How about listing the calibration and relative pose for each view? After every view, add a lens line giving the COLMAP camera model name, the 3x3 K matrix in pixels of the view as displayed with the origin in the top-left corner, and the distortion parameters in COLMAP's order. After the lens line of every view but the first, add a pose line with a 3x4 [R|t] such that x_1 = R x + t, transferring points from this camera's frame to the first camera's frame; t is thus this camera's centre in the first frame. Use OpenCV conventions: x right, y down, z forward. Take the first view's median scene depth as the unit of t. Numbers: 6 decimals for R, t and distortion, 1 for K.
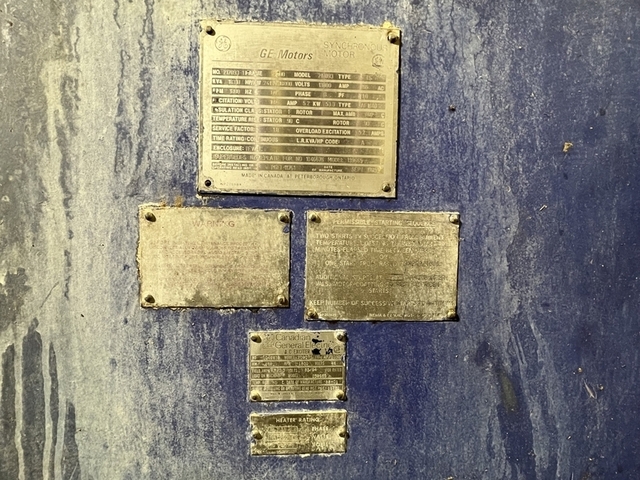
lens RADIAL K [[322.3, 0, 315.3], [0, 322.3, 240.0], [0, 0, 1]] dist [0.003526, -0.001752]
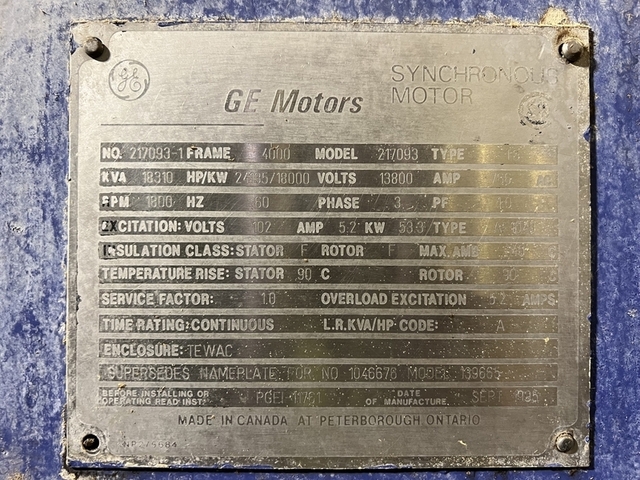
lens RADIAL K [[484.0, 0, 321.8], [0, 484.0, 241.5], [0, 0, 1]] dist [0.003364, -0.023665]
pose [[0.999238, -0.014705, -0.036159, -0.037243], [0.013068, 0.998896, -0.045122, -0.373567], [0.036783, 0.044615, 0.998327, 0.425652]]
